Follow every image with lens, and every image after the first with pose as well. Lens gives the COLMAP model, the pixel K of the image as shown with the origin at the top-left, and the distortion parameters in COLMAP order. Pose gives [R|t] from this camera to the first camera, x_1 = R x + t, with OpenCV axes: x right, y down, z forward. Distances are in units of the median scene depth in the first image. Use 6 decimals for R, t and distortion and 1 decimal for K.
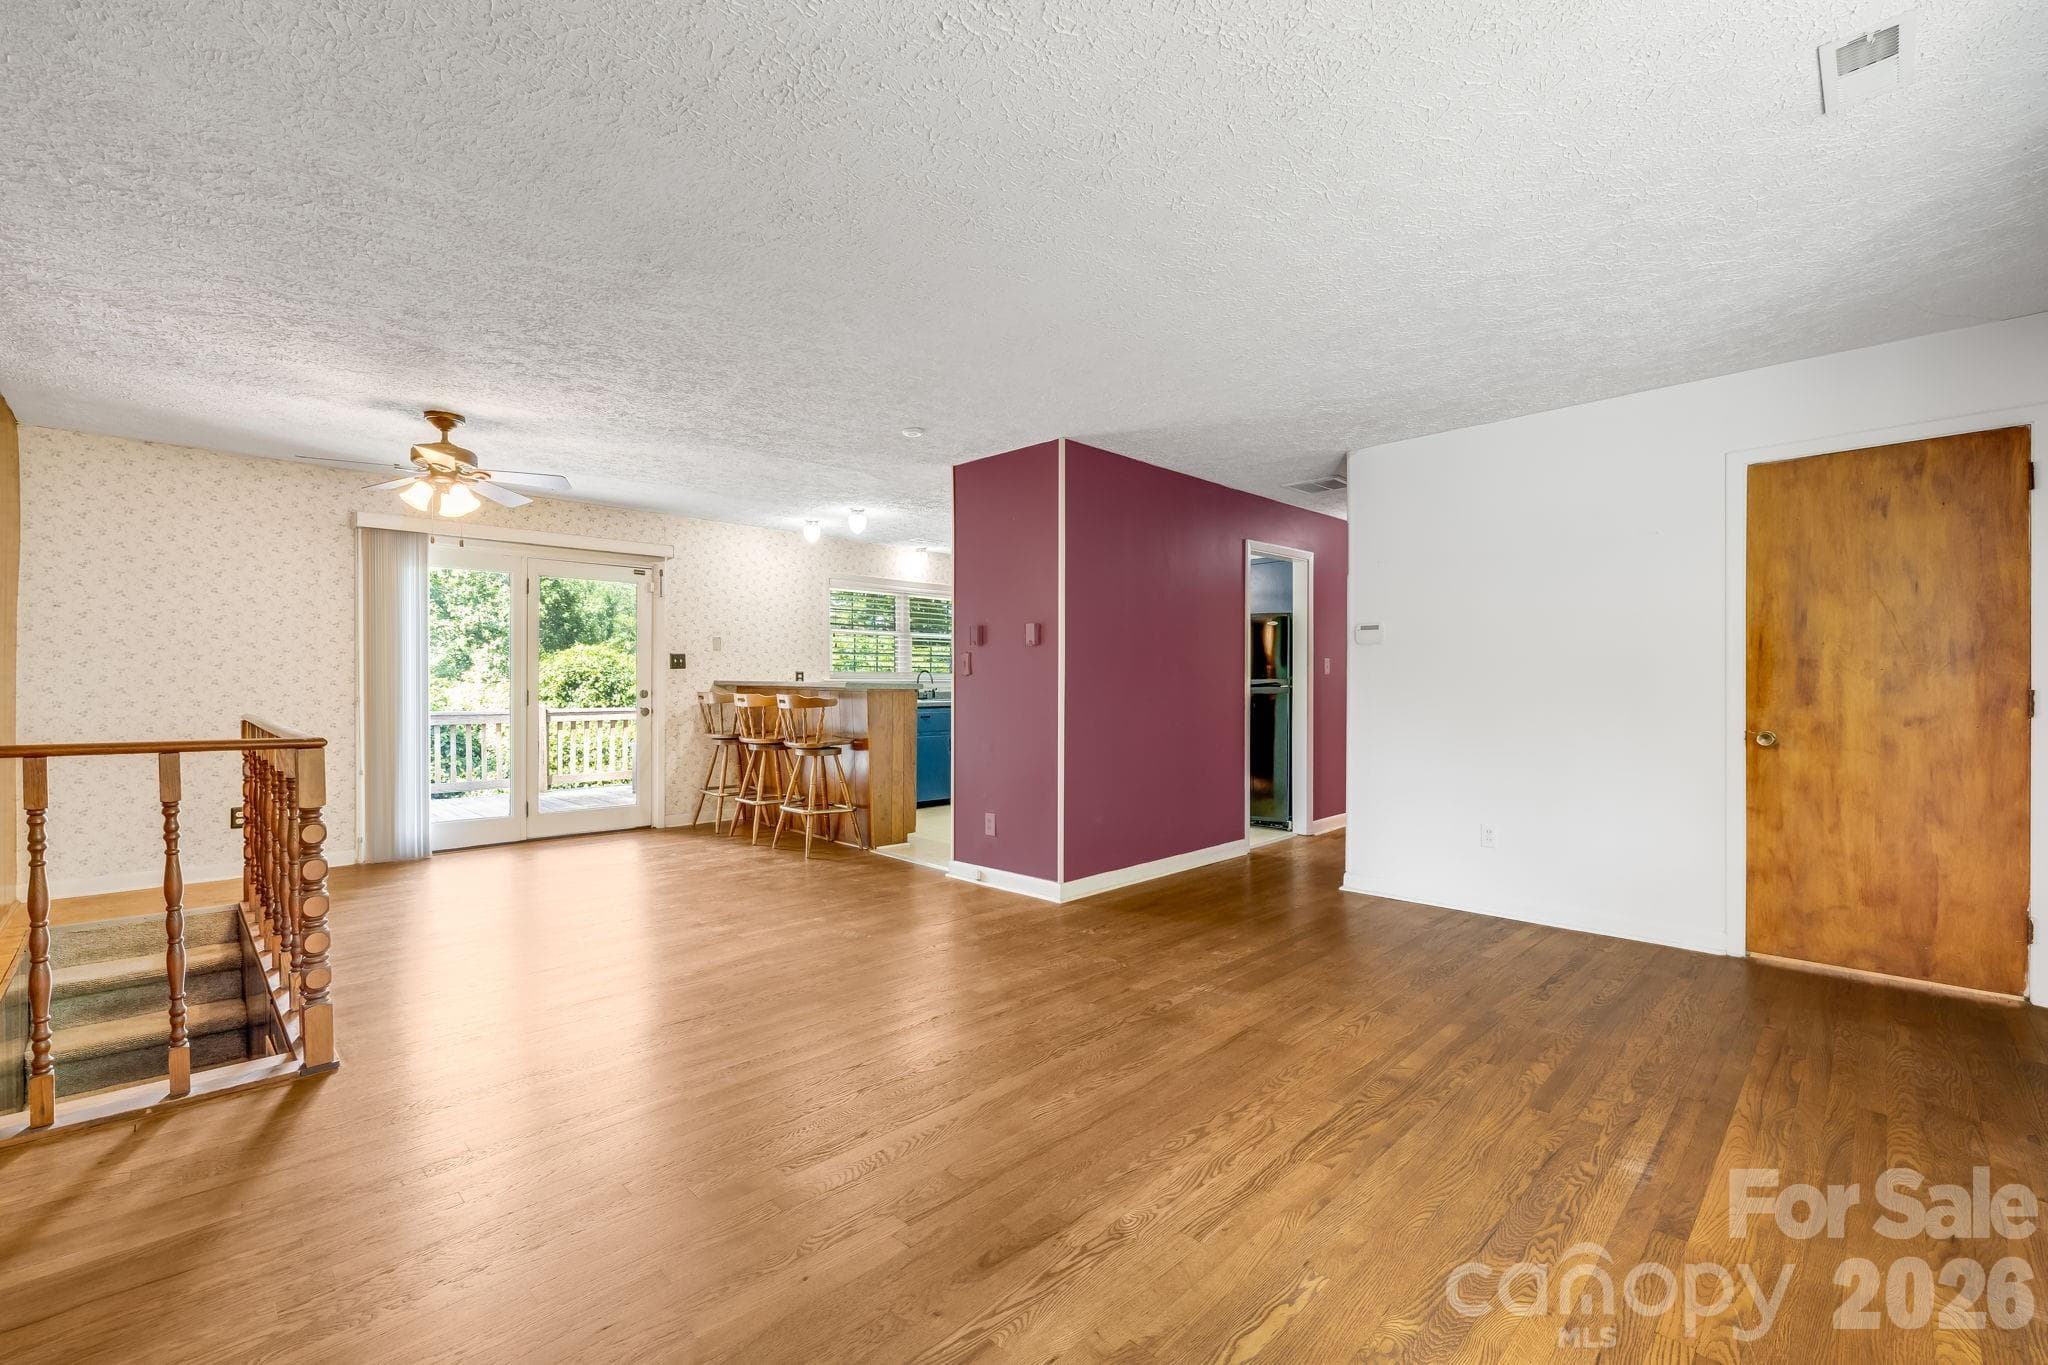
lens RADIAL K [[866.2, 0, 1008.5], [0, 866.2, 686.4], [0, 0, 1]] dist [0.000643, 0.000004]
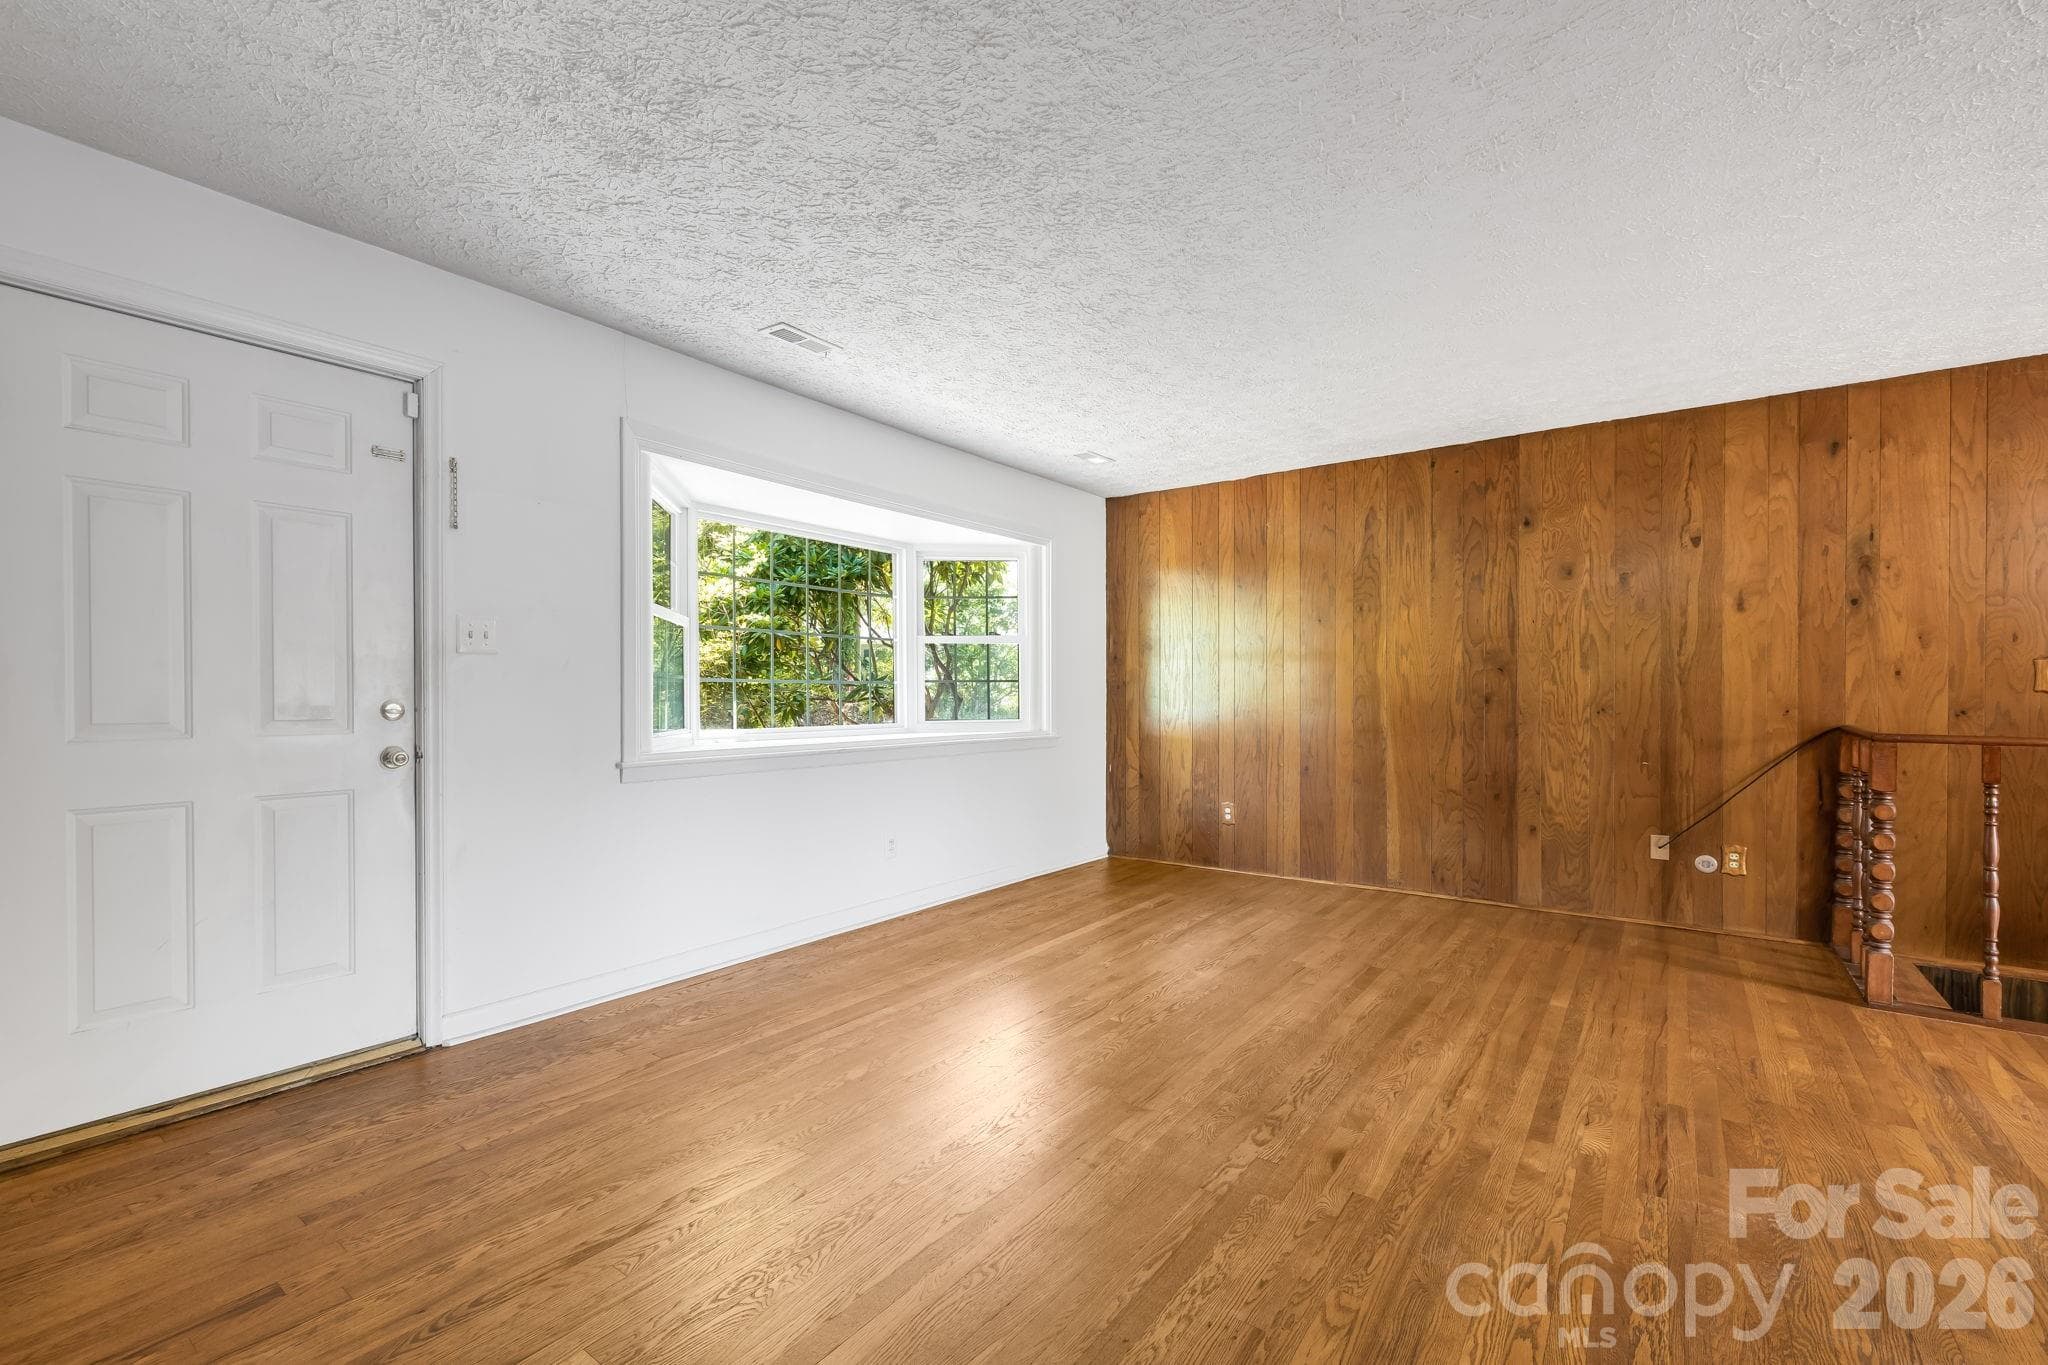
lens RADIAL K [[879.3, 0, 1005.4], [0, 879.3, 700.4], [0, 0, 1]] dist [0.000802, -0.000088]
pose [[-0.988439, -0.001267, -0.151617, 0.300683], [-0.003484, 0.999891, 0.014355, -0.000486], [0.151582, 0.014717, -0.988335, 1.013536]]
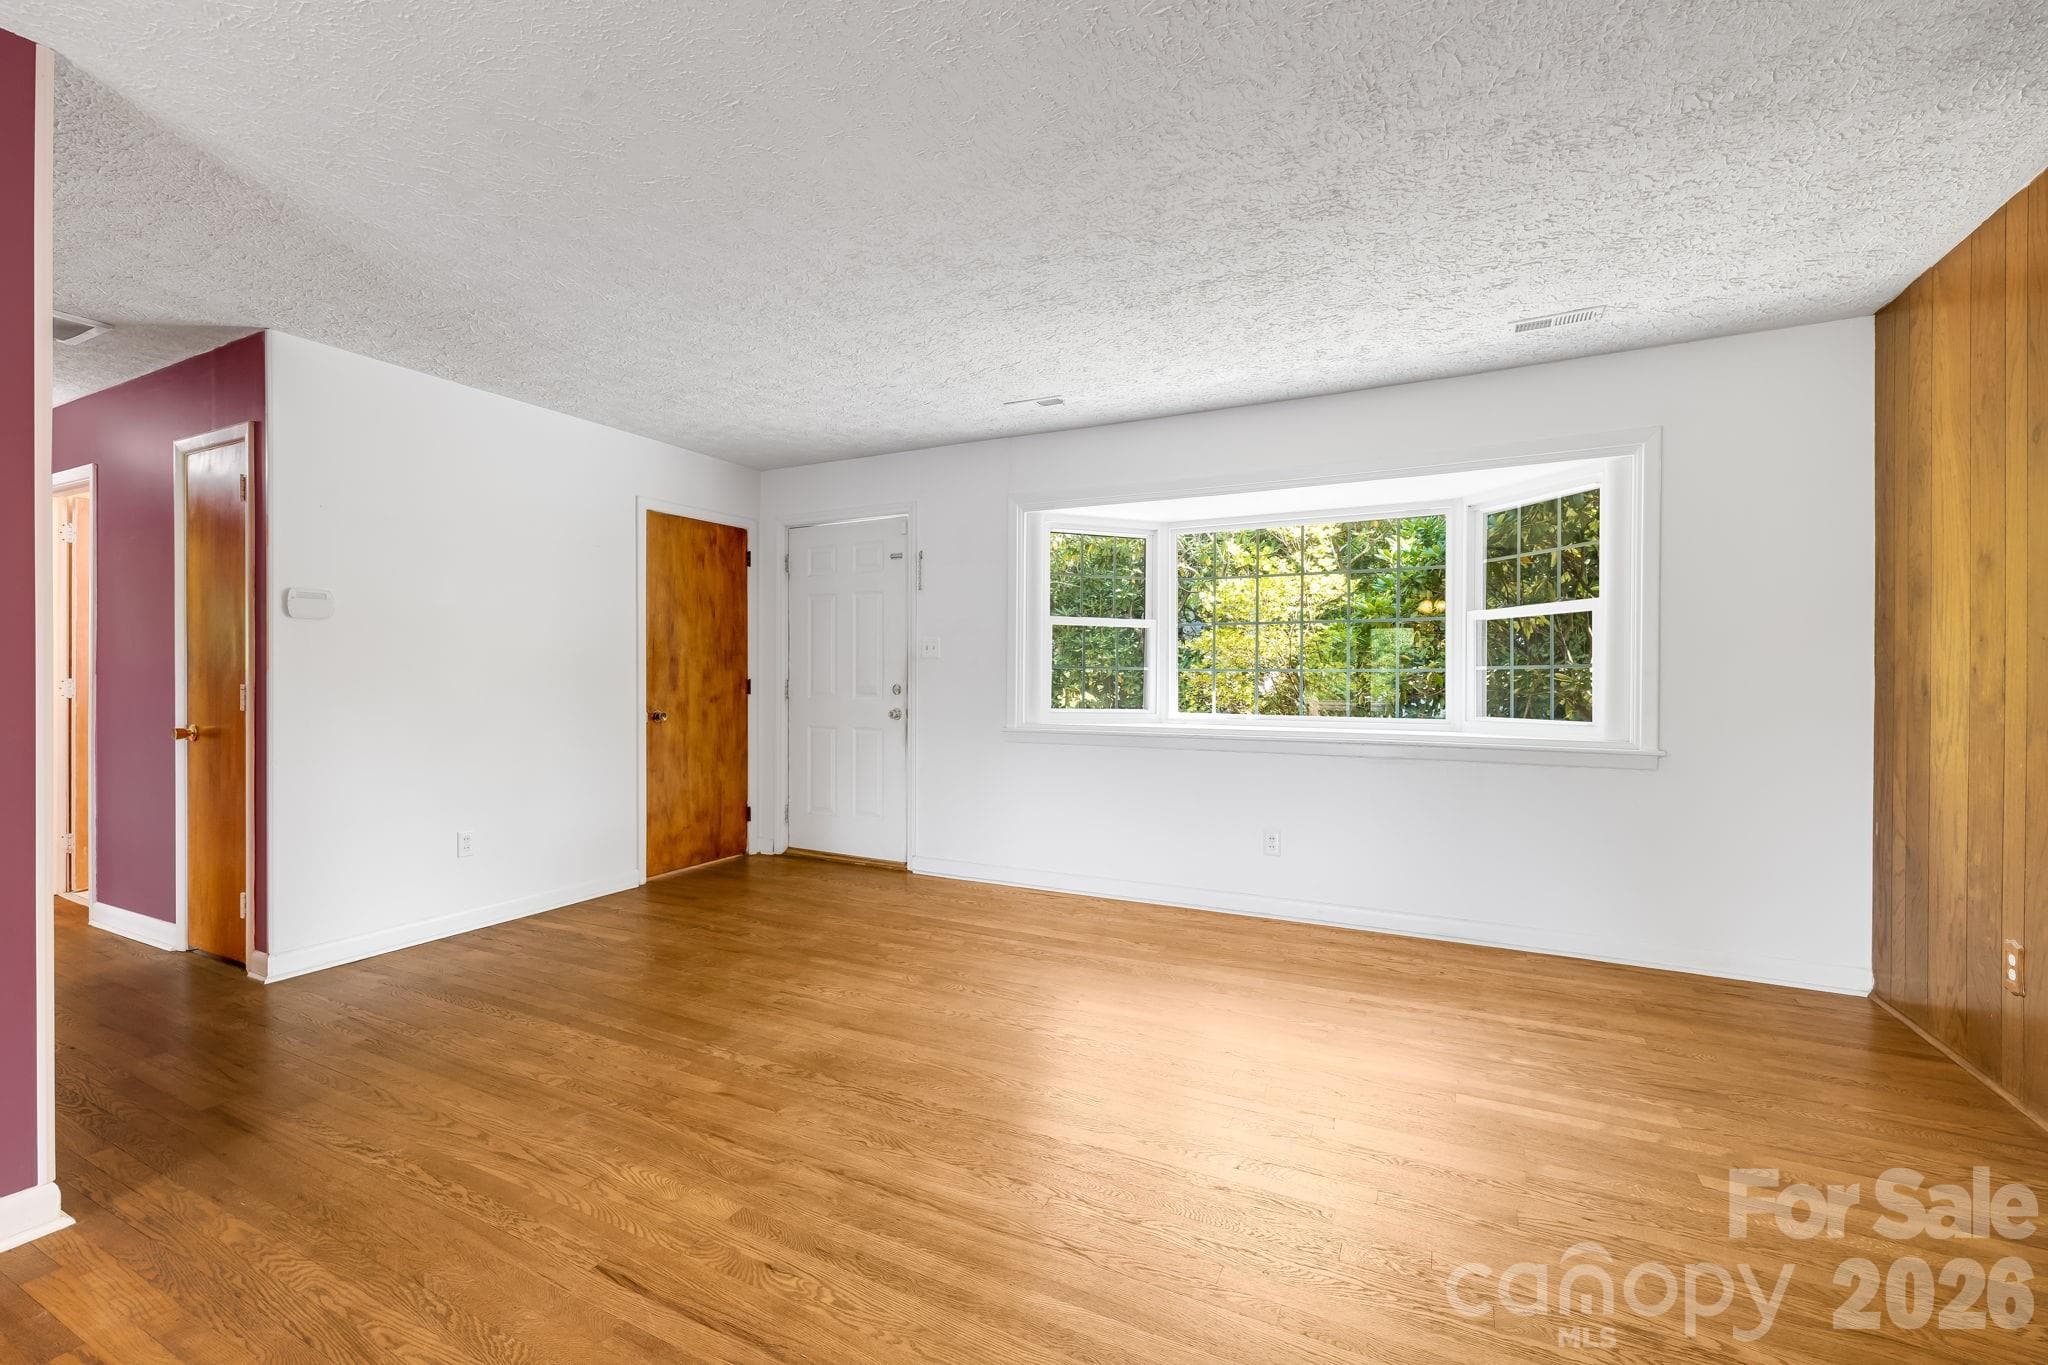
lens RADIAL K [[866.2, 0, 1011.4], [0, 866.2, 679.1], [0, 0, 1]] dist [0.000643, 0.000004]
pose [[-0.317515, -0.004568, 0.948242, -0.400794], [0.001263, 0.999985, 0.005240, -0.001863], [-0.948253, 0.002862, -0.317504, 0.633994]]
